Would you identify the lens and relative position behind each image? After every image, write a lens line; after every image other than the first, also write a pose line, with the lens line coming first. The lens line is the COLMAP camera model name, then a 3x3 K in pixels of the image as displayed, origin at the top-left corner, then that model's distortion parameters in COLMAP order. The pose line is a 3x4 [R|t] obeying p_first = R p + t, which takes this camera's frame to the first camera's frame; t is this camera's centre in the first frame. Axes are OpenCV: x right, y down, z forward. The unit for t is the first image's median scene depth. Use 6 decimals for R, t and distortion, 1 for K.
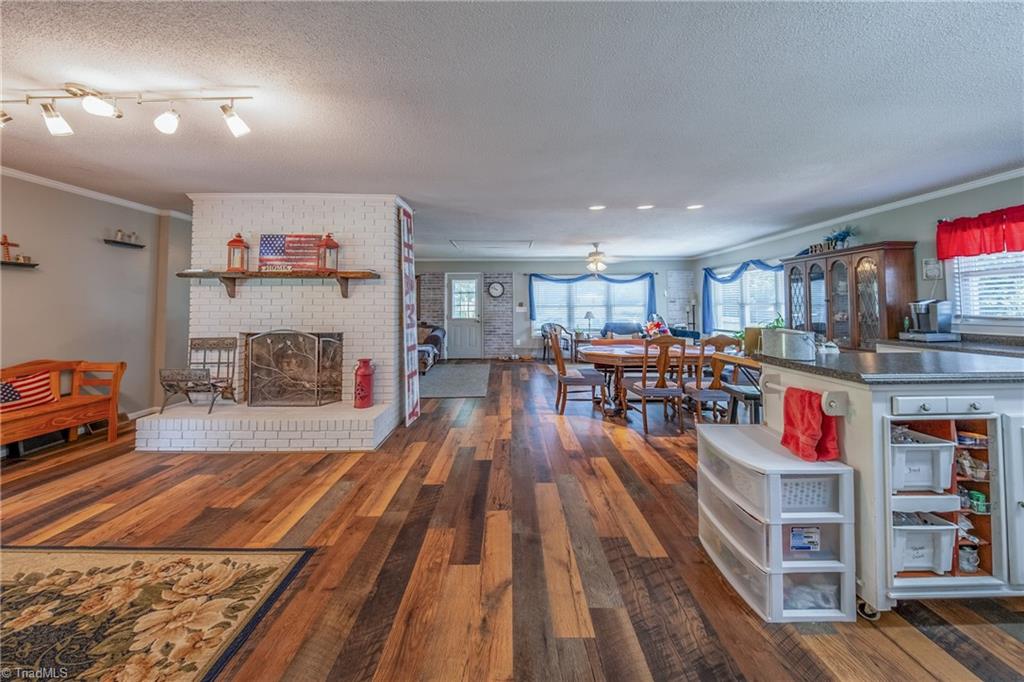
lens RADIAL K [[371.6, 0, 505.2], [0, 371.6, 292.3], [0, 0, 1]] dist [-0.002404, 0.000658]
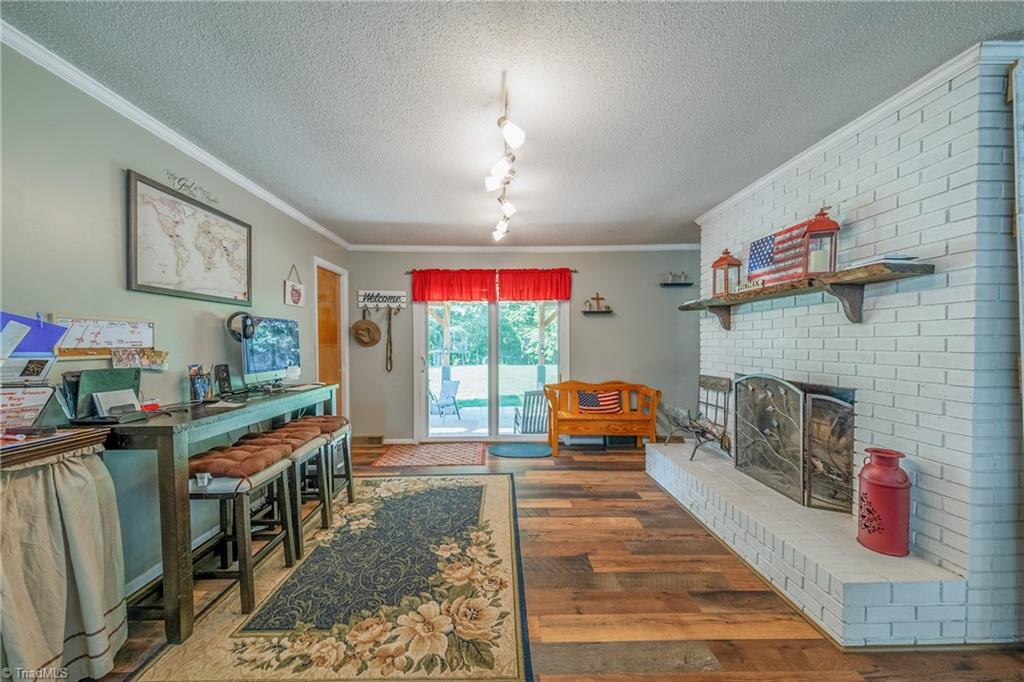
lens RADIAL K [[368.1, 0, 499.2], [0, 368.1, 353.7], [0, 0, 1]] dist [-0.012200, -0.000107]
pose [[0.008132, 0.030117, -0.999513, 0.081082], [0.047236, 0.998419, 0.030468, 0.020895], [0.998851, -0.047460, 0.006696, 0.549060]]
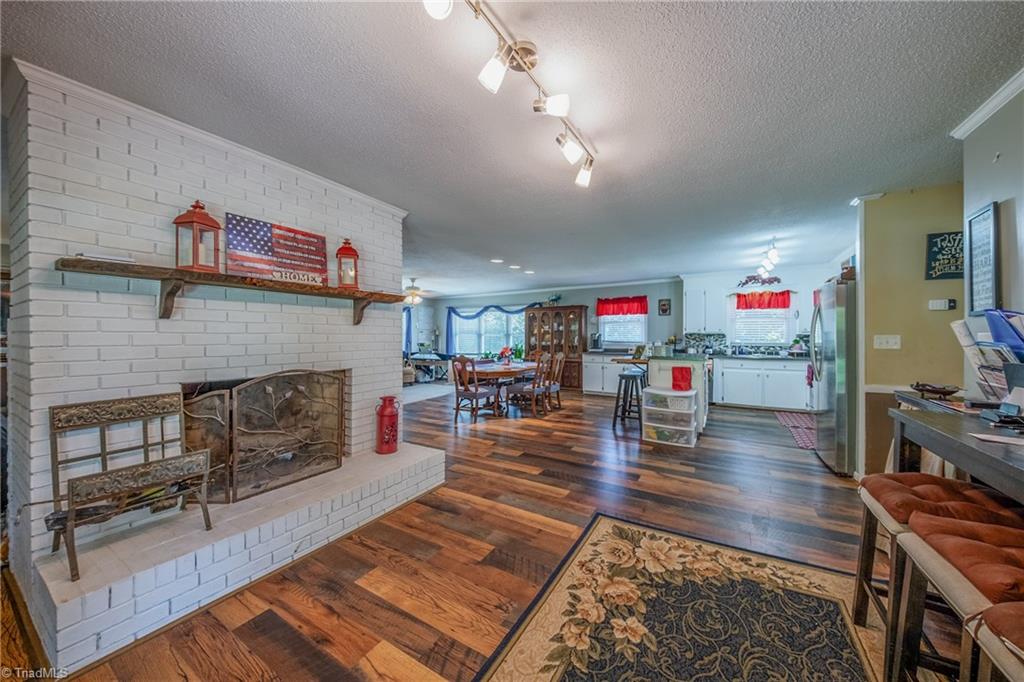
lens RADIAL K [[359.3, 0, 512.0], [0, 359.3, 341.0], [0, 0, 1]] dist [-0.001645, -0.000067]
pose [[0.507986, -0.009527, 0.861313, -1.032833], [-0.038547, 0.998686, 0.033780, 0.012074], [-0.860503, -0.050361, 0.506951, 0.360406]]
